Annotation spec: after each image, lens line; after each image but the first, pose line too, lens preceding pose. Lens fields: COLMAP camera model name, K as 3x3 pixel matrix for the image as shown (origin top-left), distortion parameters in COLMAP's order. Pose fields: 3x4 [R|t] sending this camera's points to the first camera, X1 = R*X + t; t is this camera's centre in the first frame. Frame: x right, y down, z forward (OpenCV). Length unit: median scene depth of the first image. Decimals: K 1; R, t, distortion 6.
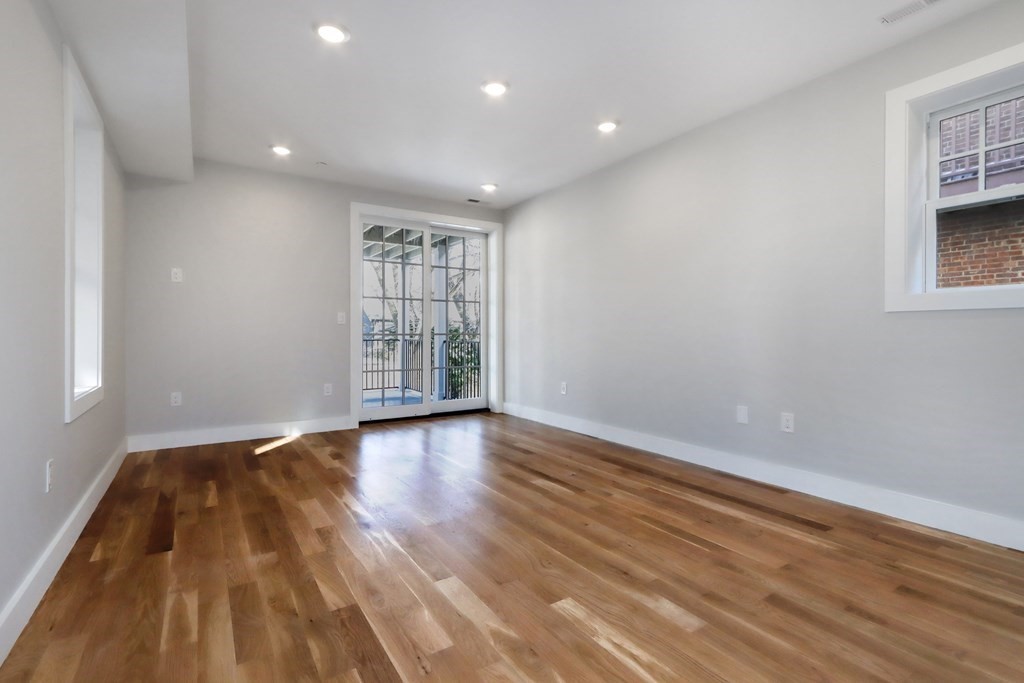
lens RADIAL K [[464.4, 0, 506.1], [0, 464.4, 334.3], [0, 0, 1]] dist [0.016175, -0.000082]
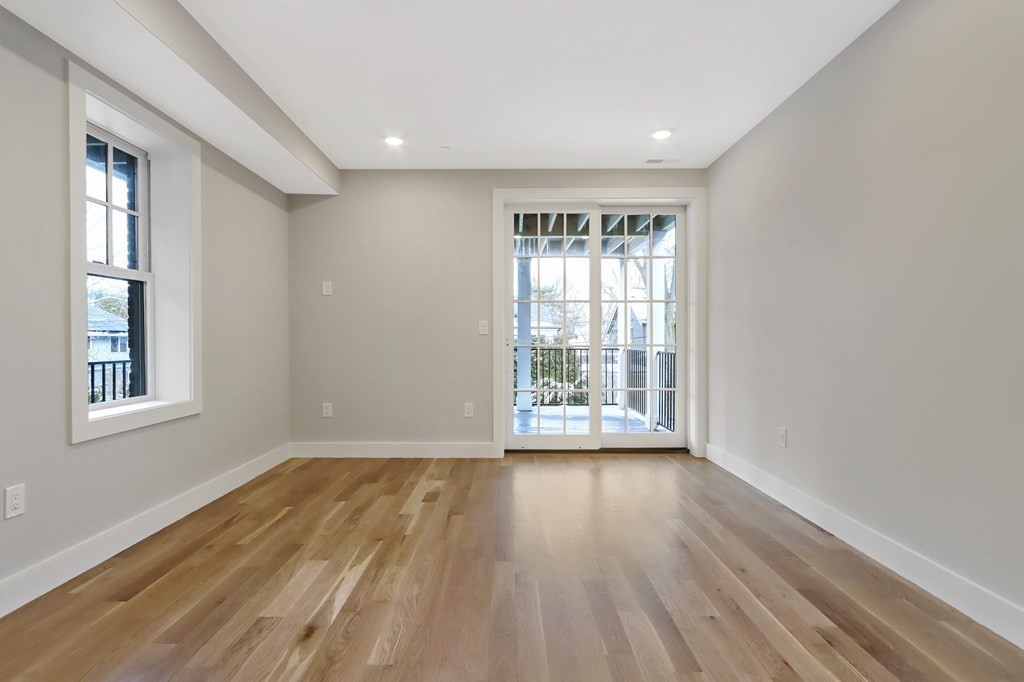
lens RADIAL K [[486.7, 0, 510.5], [0, 486.7, 342.9], [0, 0, 1]] dist [0.002970, -0.000016]
pose [[0.844698, 0.002049, -0.535239, 0.263375], [0.001737, 0.999977, 0.006570, -0.018413], [0.535240, -0.006479, 0.844675, 0.431710]]
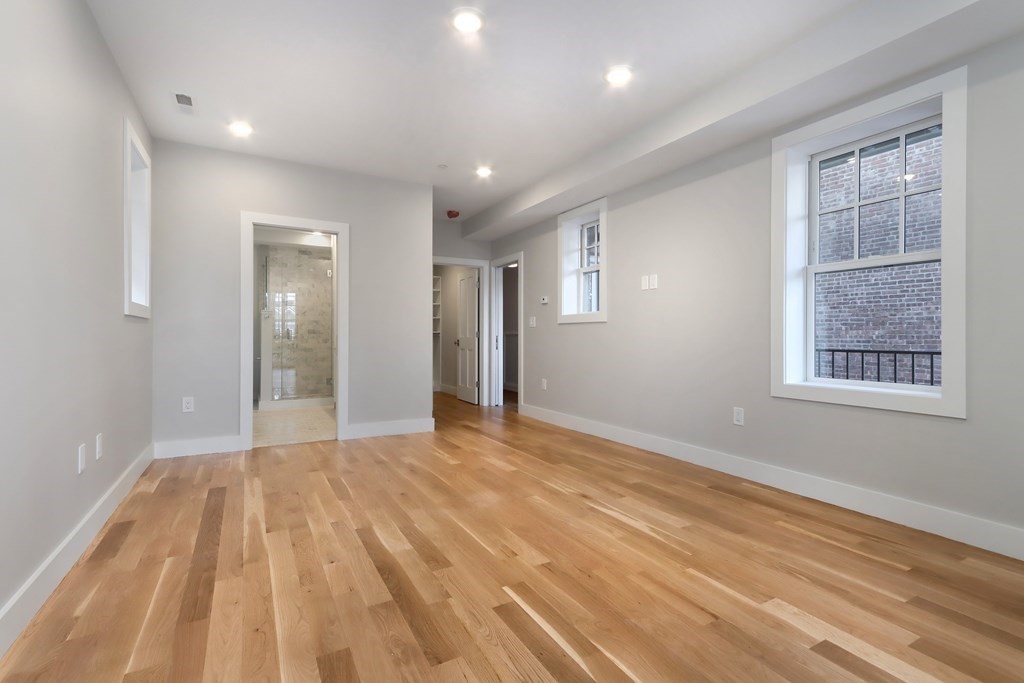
lens RADIAL K [[464.4, 0, 506.1], [0, 464.4, 334.3], [0, 0, 1]] dist [0.016175, -0.000082]
pose [[-0.998179, -0.002301, 0.060274, -0.130868], [-0.002480, 0.999993, -0.002908, 0.000851], [-0.060267, -0.003052, -0.998178, 1.709755]]
